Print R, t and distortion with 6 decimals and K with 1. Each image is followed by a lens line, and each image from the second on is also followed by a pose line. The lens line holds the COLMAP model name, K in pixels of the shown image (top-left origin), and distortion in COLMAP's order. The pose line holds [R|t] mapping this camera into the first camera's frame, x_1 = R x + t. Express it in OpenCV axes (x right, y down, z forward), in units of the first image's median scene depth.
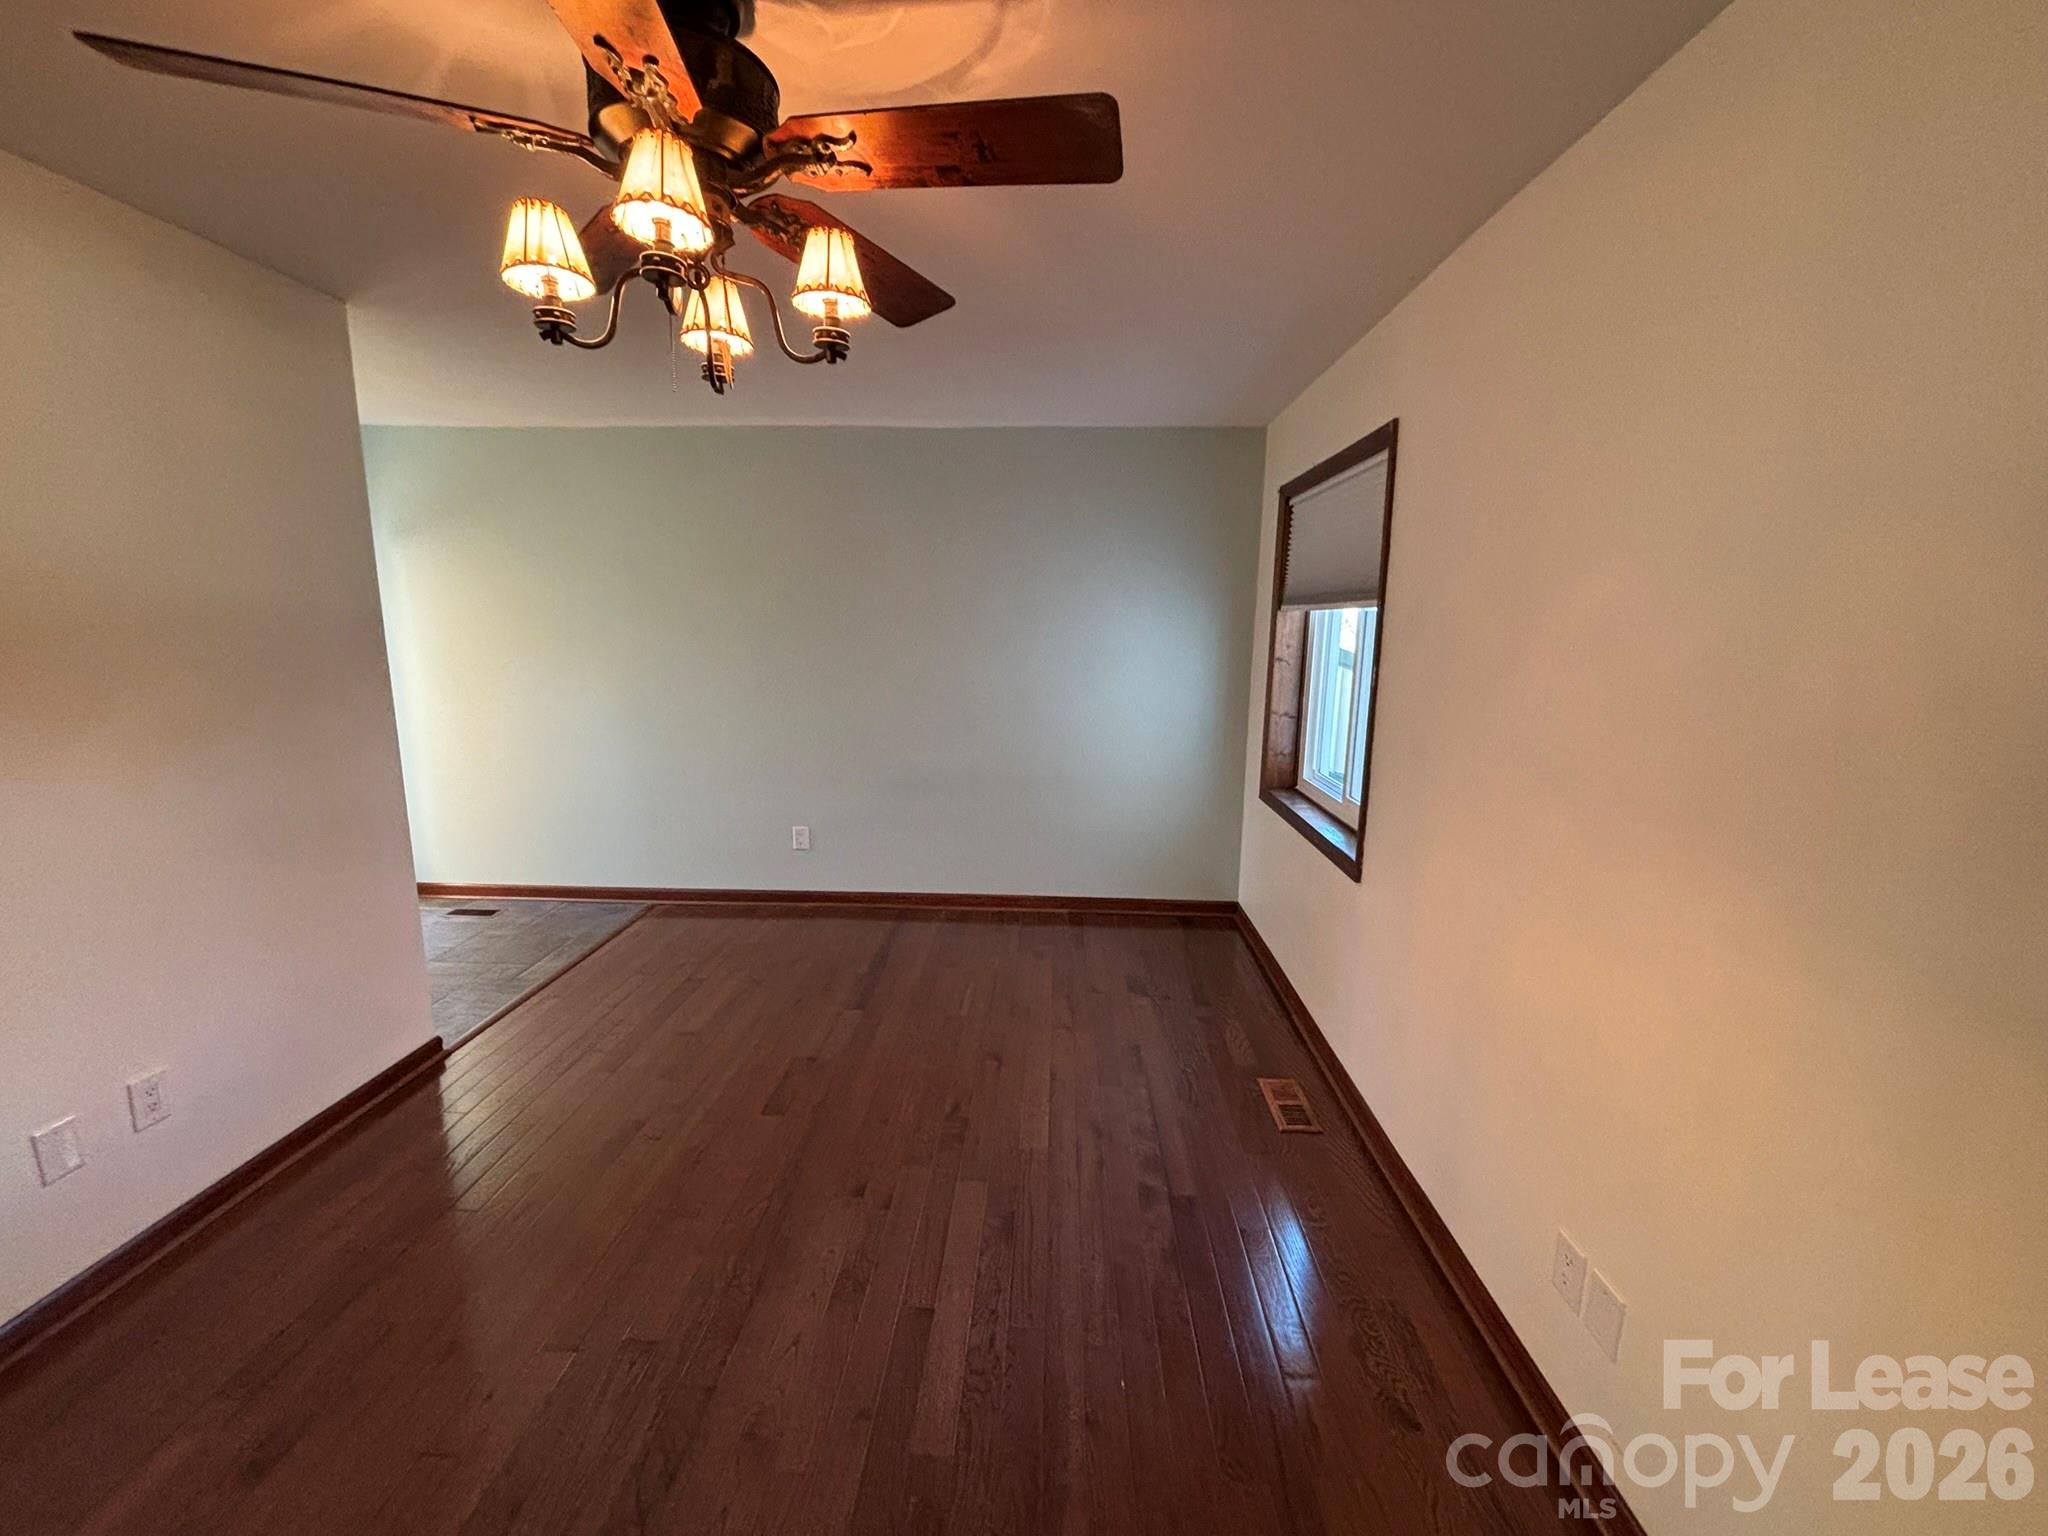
lens RADIAL K [[820.5, 0, 1024.6], [0, 820.5, 772.3], [0, 0, 1]] dist [-0.003495, -0.000755]
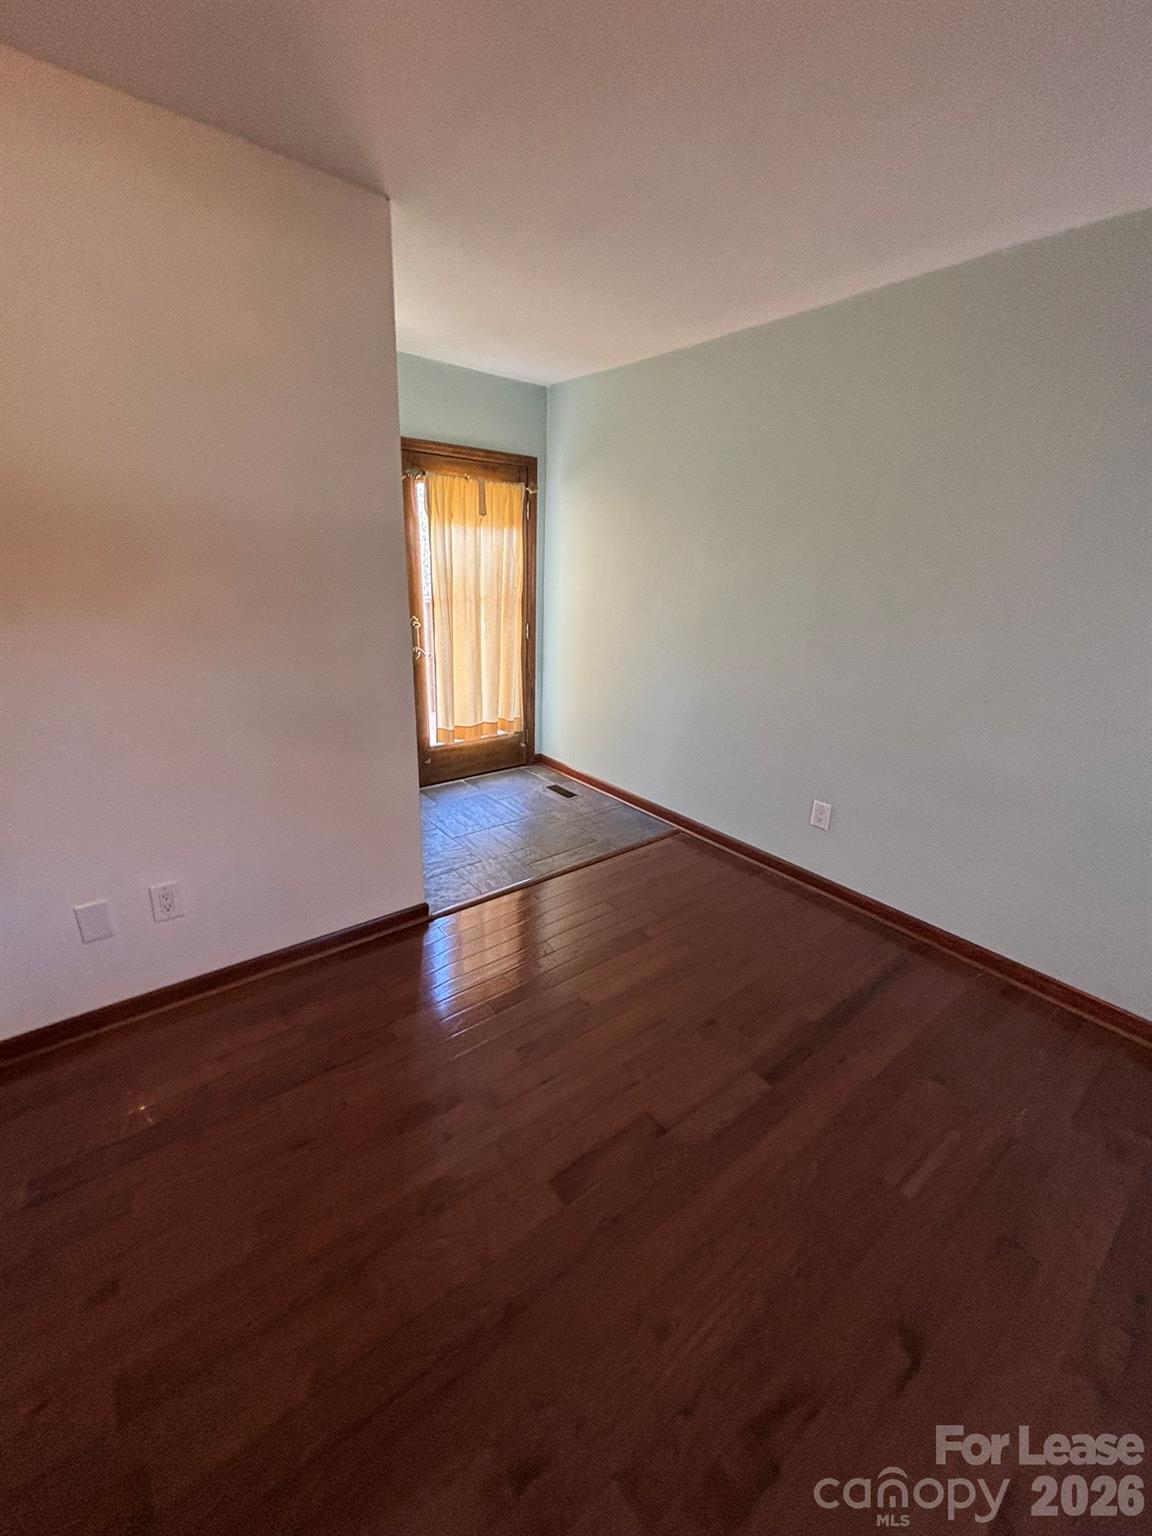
lens RADIAL K [[615.4, 0, 566.6], [0, 615.4, 770.1], [0, 0, 1]] dist [-0.003495, -0.000755]
pose [[0.646940, 0.257733, -0.717664, 0.010123], [-0.164140, 0.966154, 0.199009, -0.068202], [0.744666, -0.010950, 0.667348, 0.487188]]
